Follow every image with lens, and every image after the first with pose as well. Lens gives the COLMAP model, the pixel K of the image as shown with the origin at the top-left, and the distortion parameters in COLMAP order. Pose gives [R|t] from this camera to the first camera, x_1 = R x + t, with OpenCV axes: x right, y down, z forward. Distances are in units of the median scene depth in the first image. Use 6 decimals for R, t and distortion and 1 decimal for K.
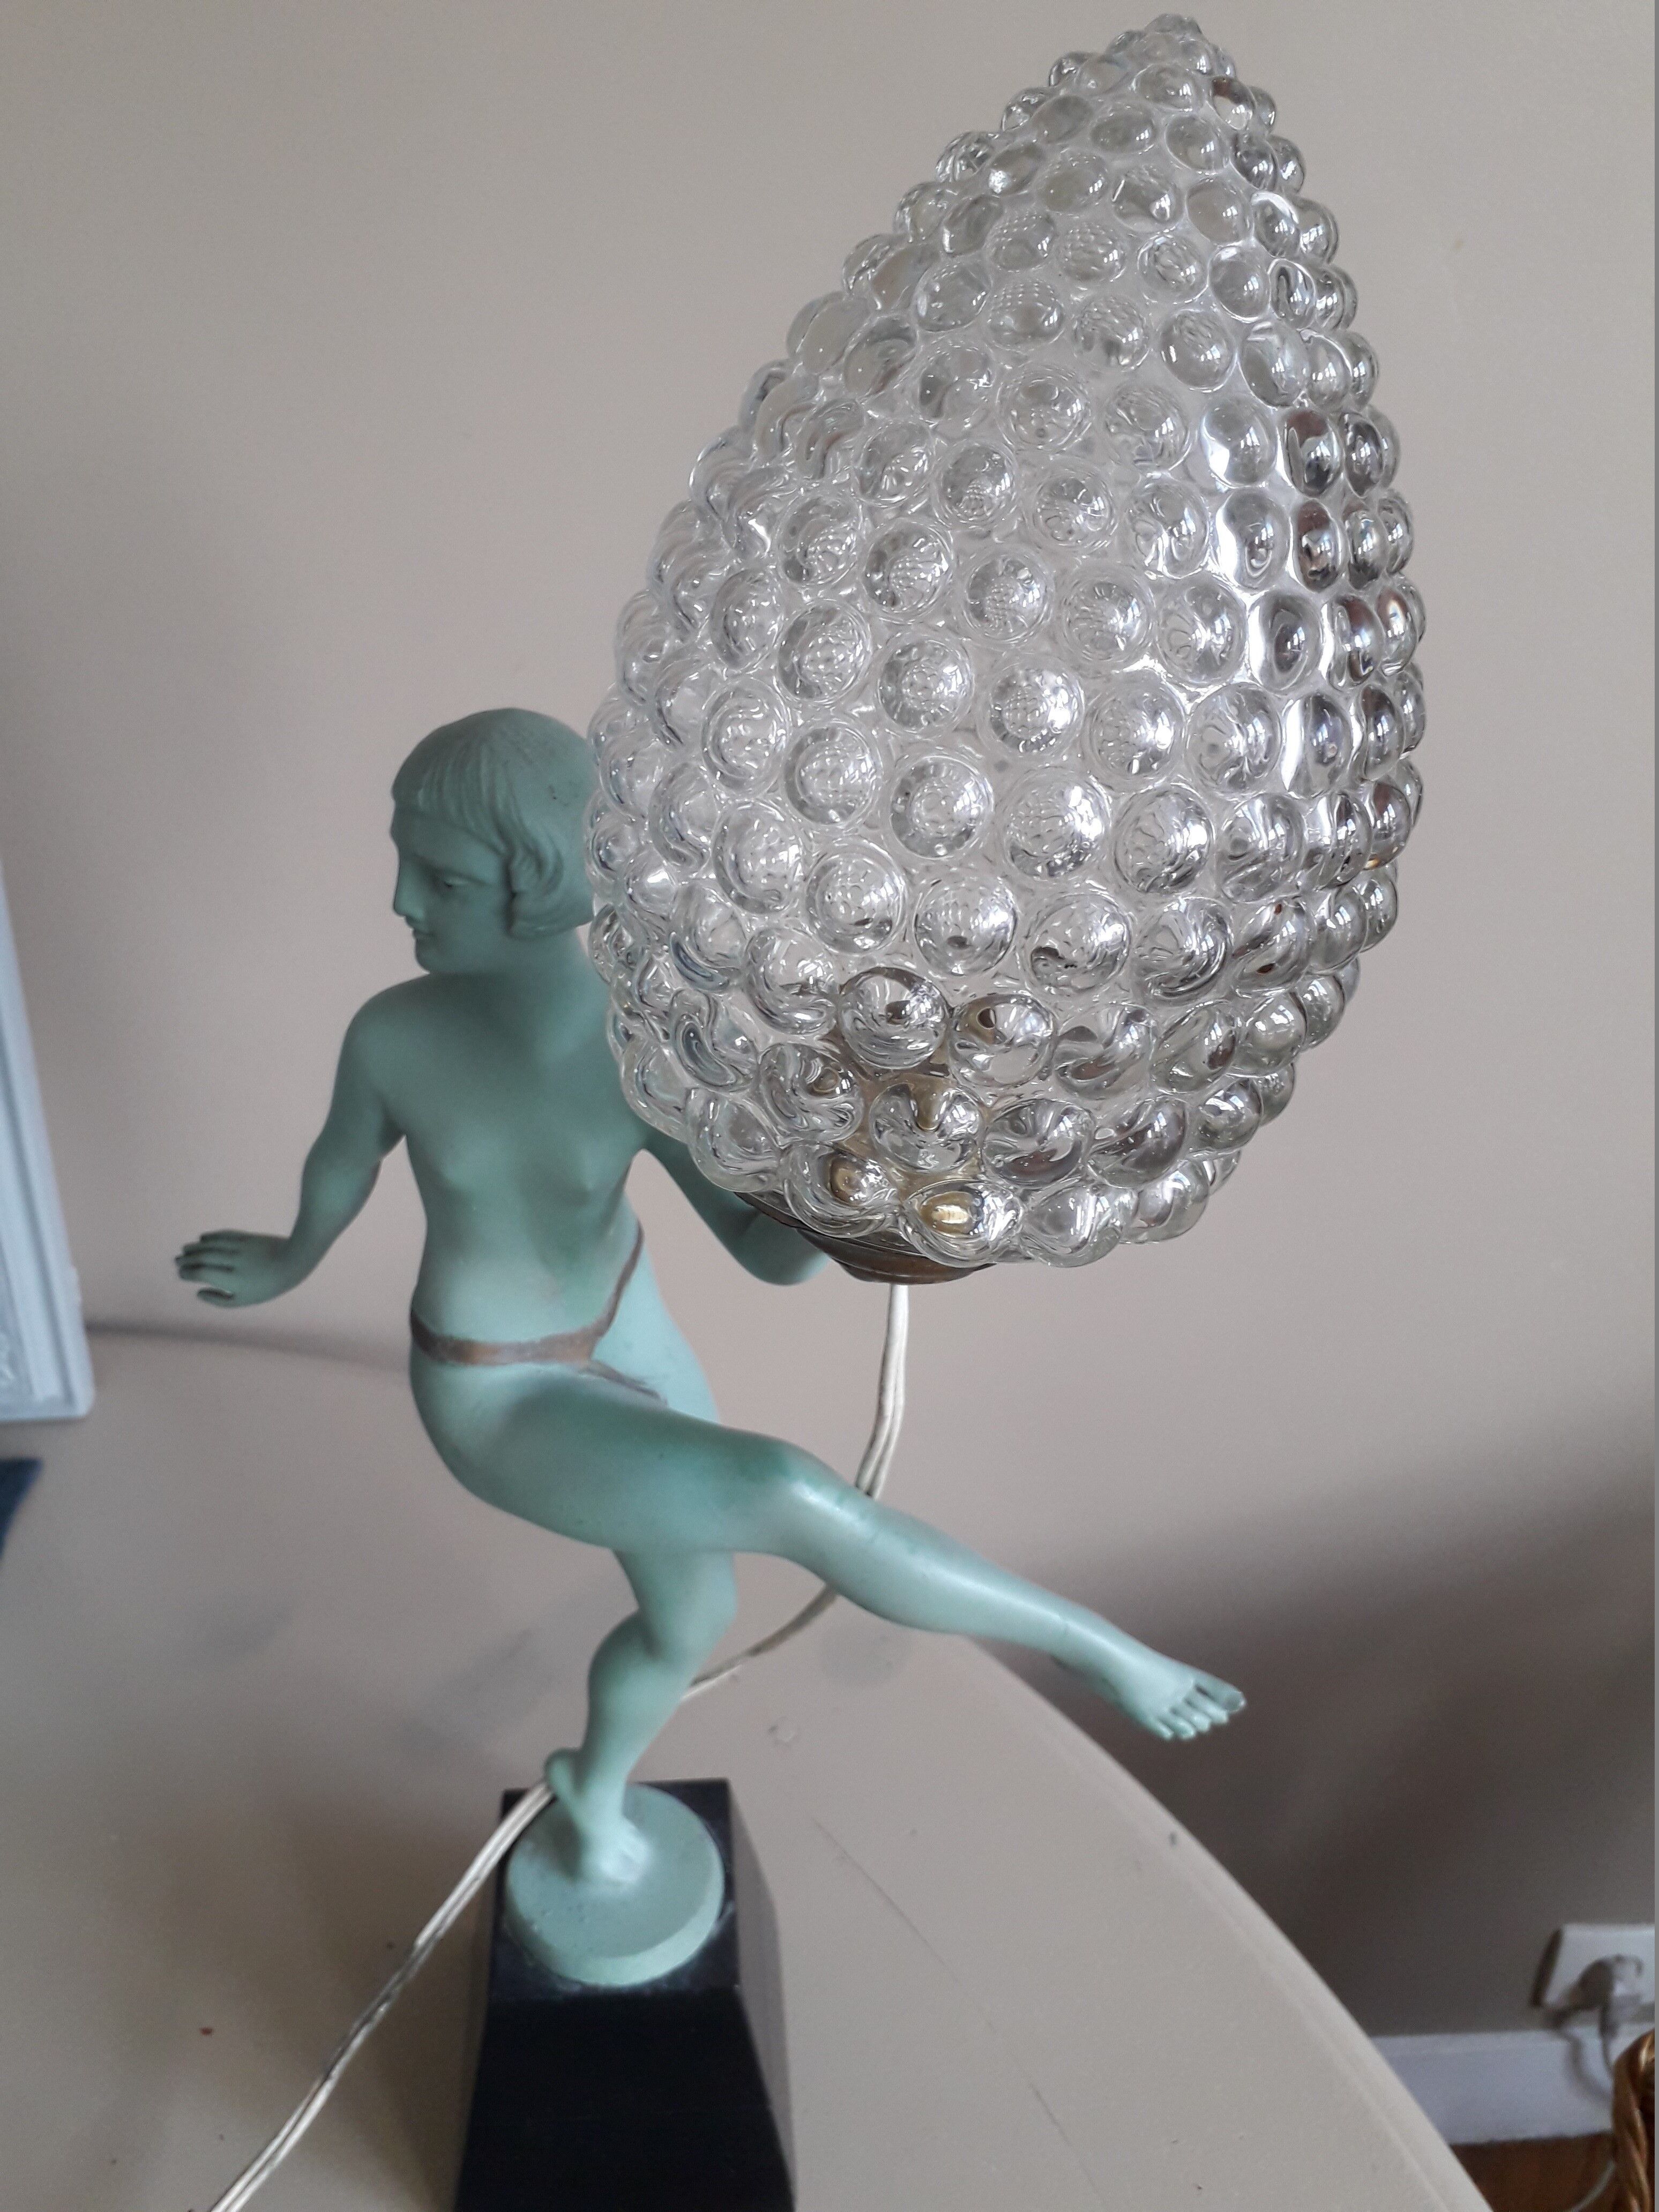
lens RADIAL K [[1953.4, 0, 829.5], [0, 1953.4, 1106.0], [0, 0, 1]] dist [-0.006001, -0.000443]
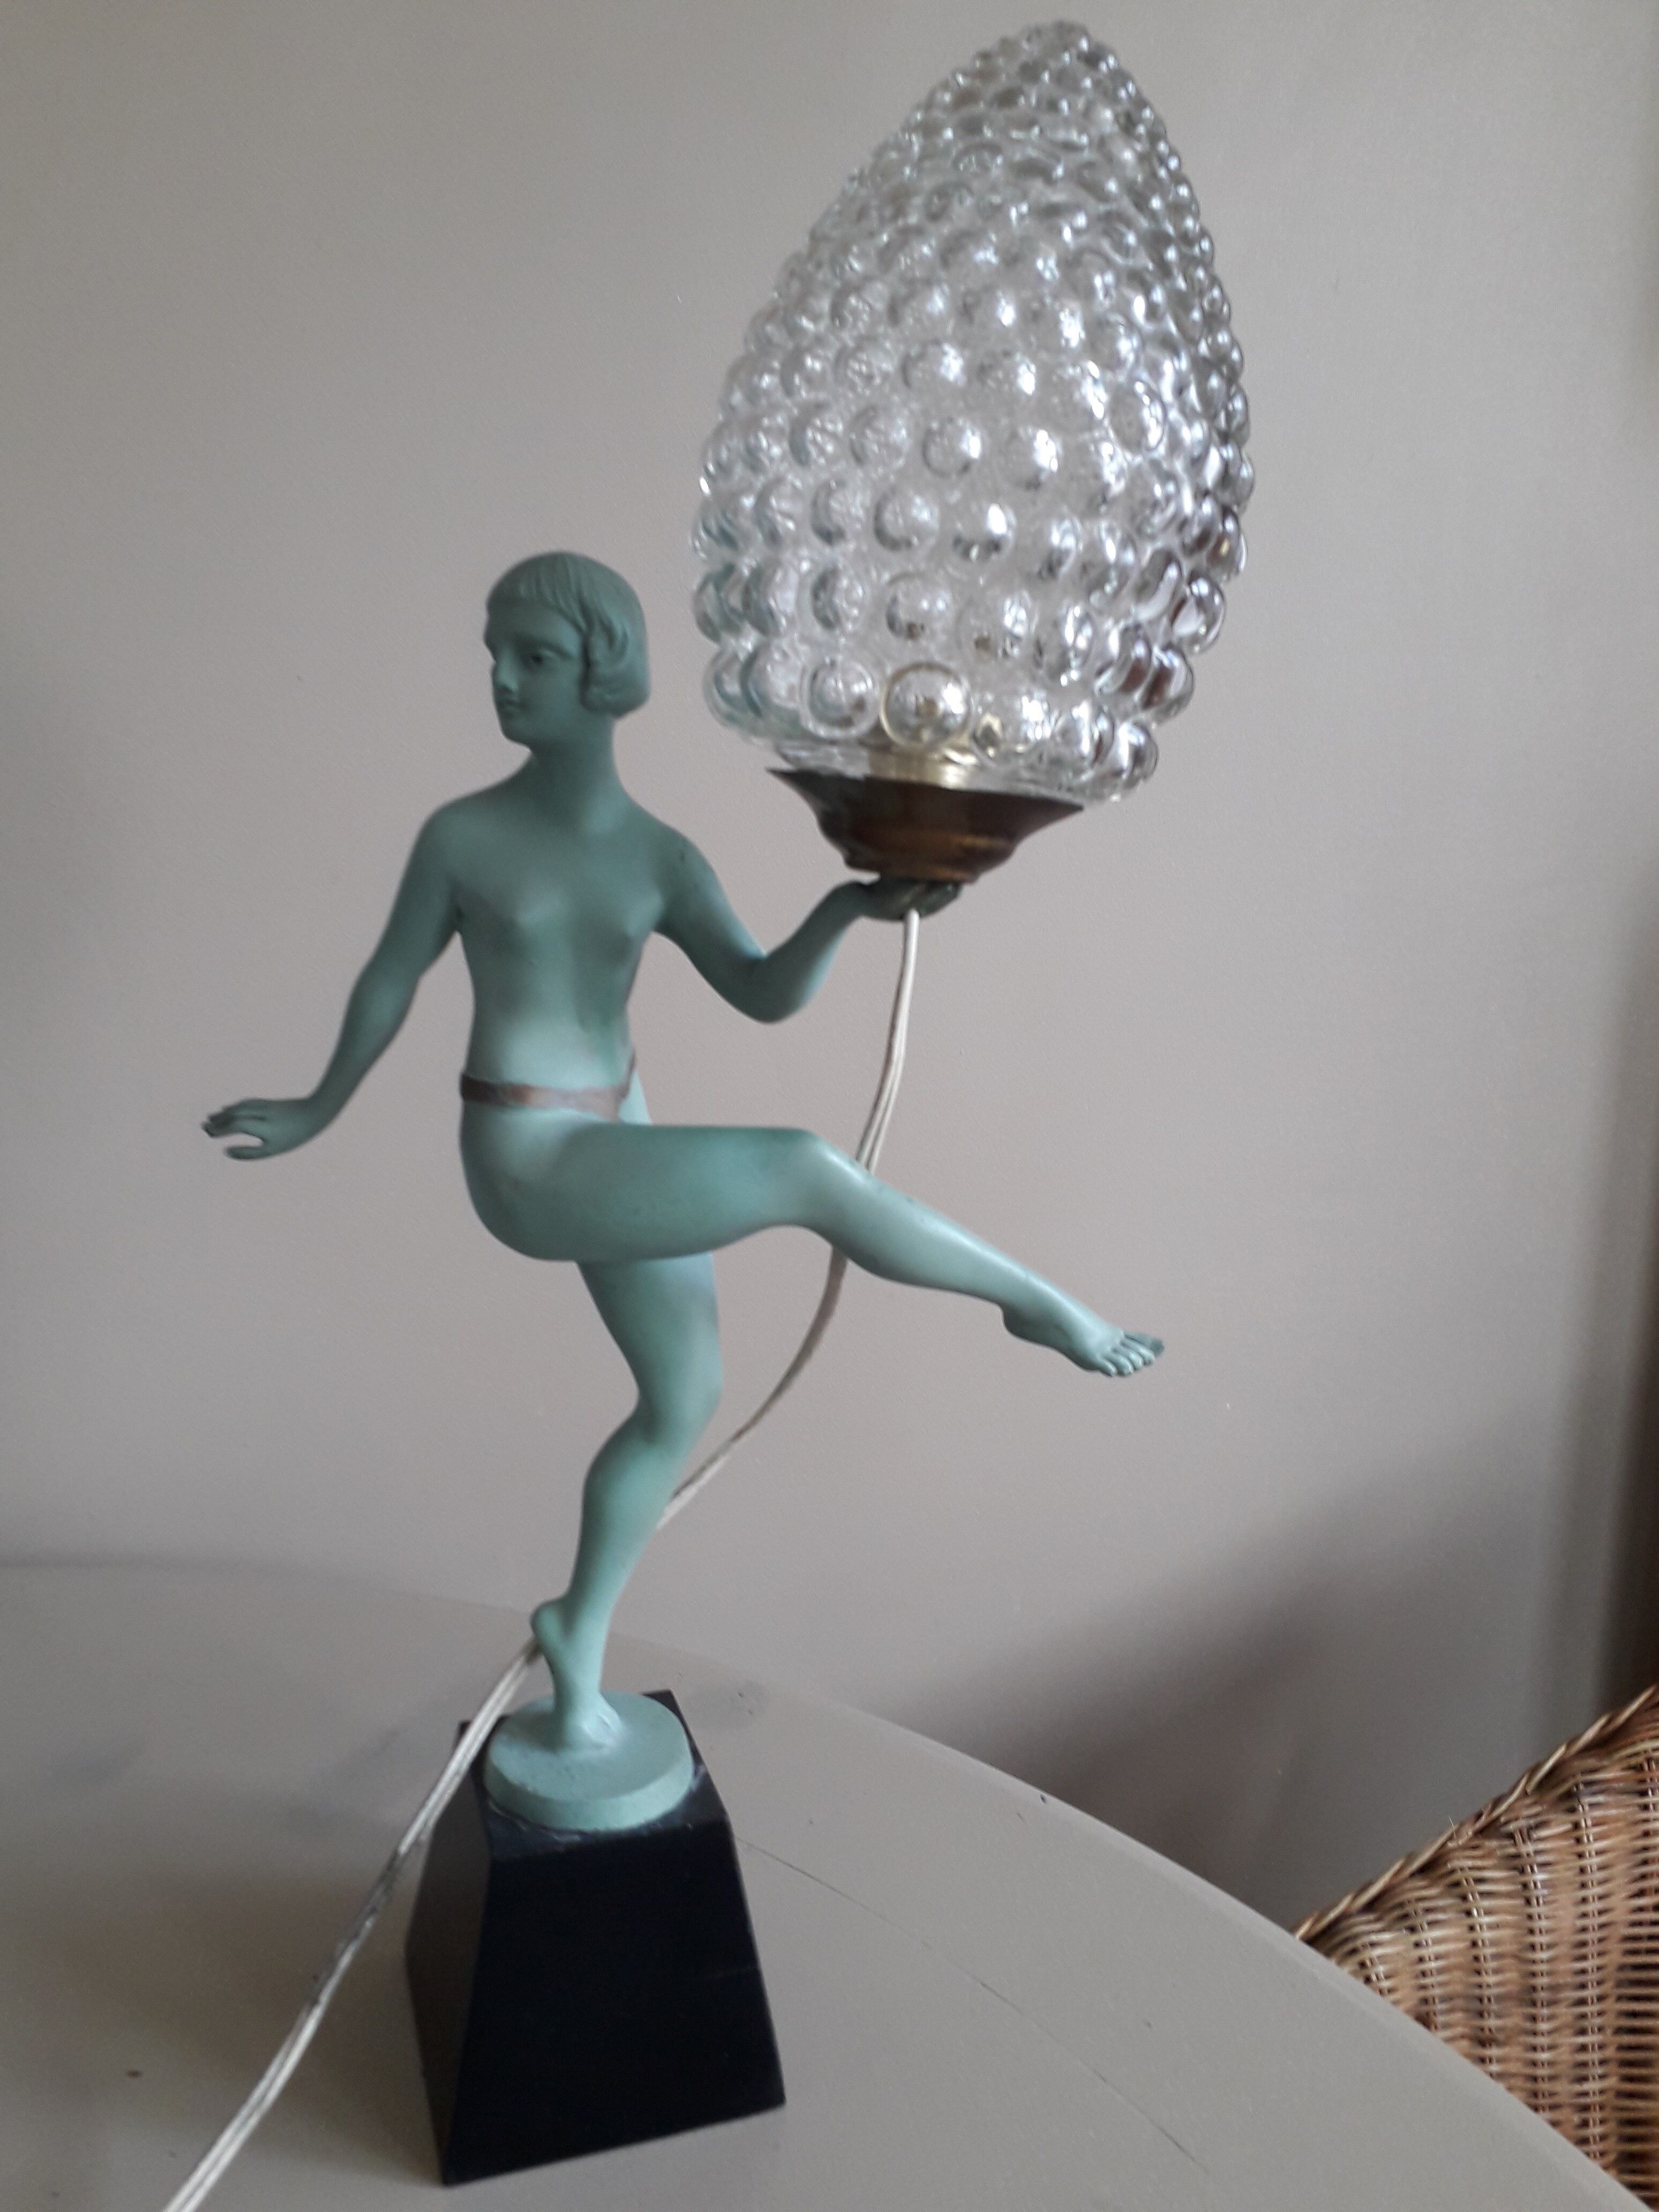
lens RADIAL K [[1953.4, 0, 829.5], [0, 1953.4, 1106.0], [0, 0, 1]] dist [-0.006001, -0.000443]
pose [[0.970478, -0.043543, 0.237227, -0.283669], [0.114776, 0.948438, -0.295451, 0.502467], [-0.212130, 0.313957, 0.925436, -0.145833]]
